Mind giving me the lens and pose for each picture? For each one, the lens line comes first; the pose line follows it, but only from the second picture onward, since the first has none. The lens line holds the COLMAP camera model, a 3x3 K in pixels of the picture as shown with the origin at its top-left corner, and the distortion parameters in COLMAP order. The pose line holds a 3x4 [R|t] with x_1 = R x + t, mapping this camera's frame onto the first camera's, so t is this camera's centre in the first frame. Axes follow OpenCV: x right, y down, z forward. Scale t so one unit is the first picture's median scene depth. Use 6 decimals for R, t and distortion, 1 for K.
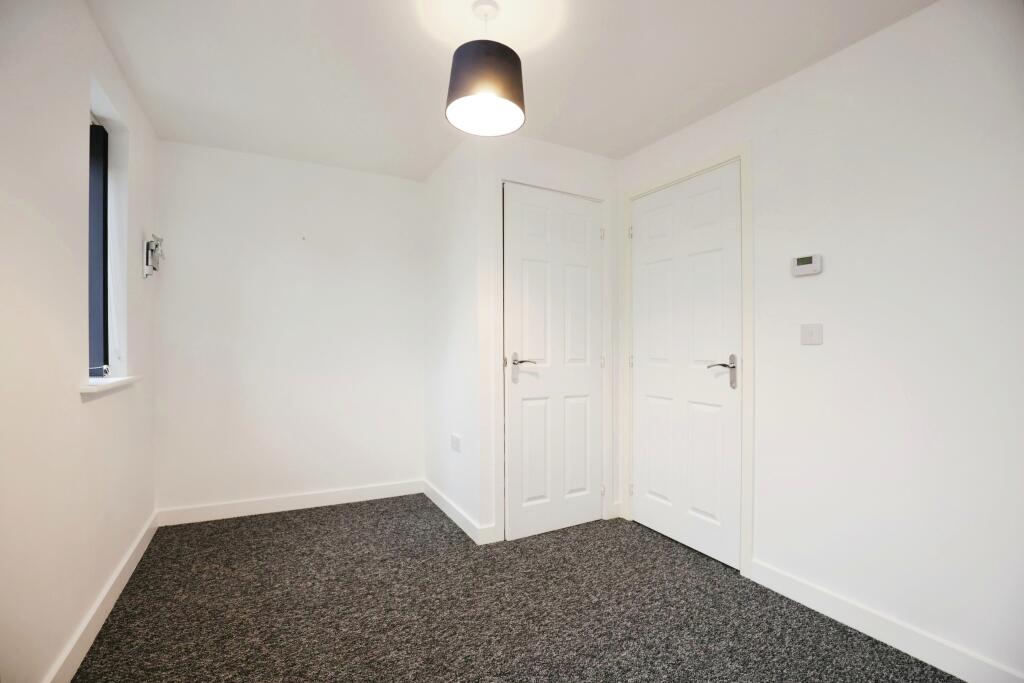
lens RADIAL K [[484.4, 0, 512.0], [0, 484.4, 341.5], [0, 0, 1]] dist [-0.018783, 0.000791]
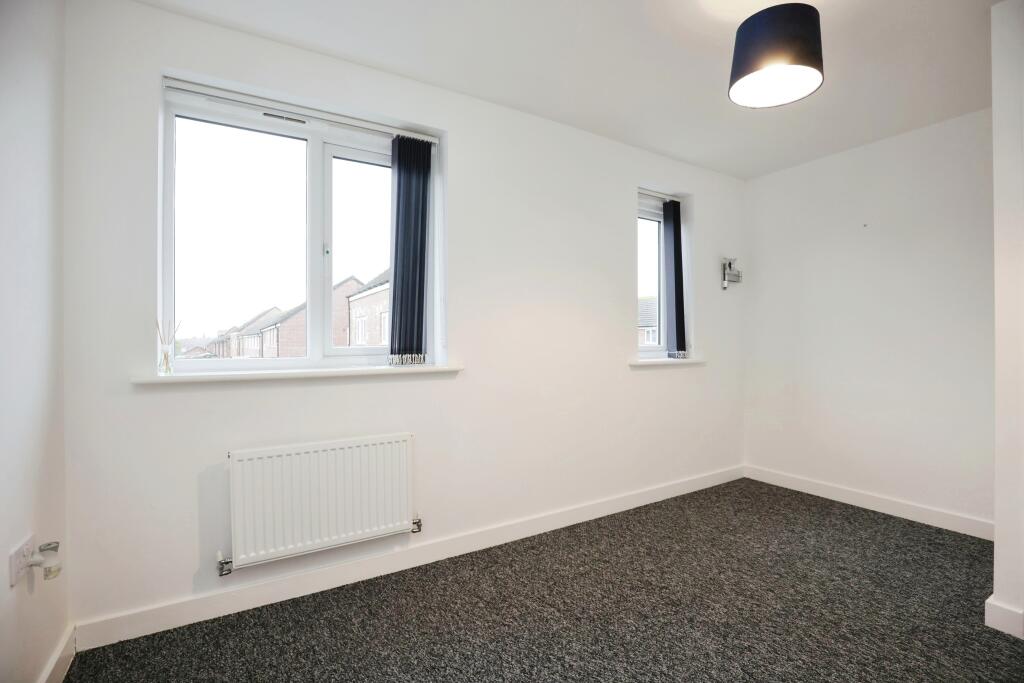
lens RADIAL K [[484.4, 0, 512.0], [0, 484.4, 341.5], [0, 0, 1]] dist [-0.018783, 0.000791]
pose [[0.065783, -0.003671, -0.997827, 0.599558], [0.010721, 0.999938, -0.002972, 0.013860], [0.997776, -0.010503, 0.065819, 0.306127]]
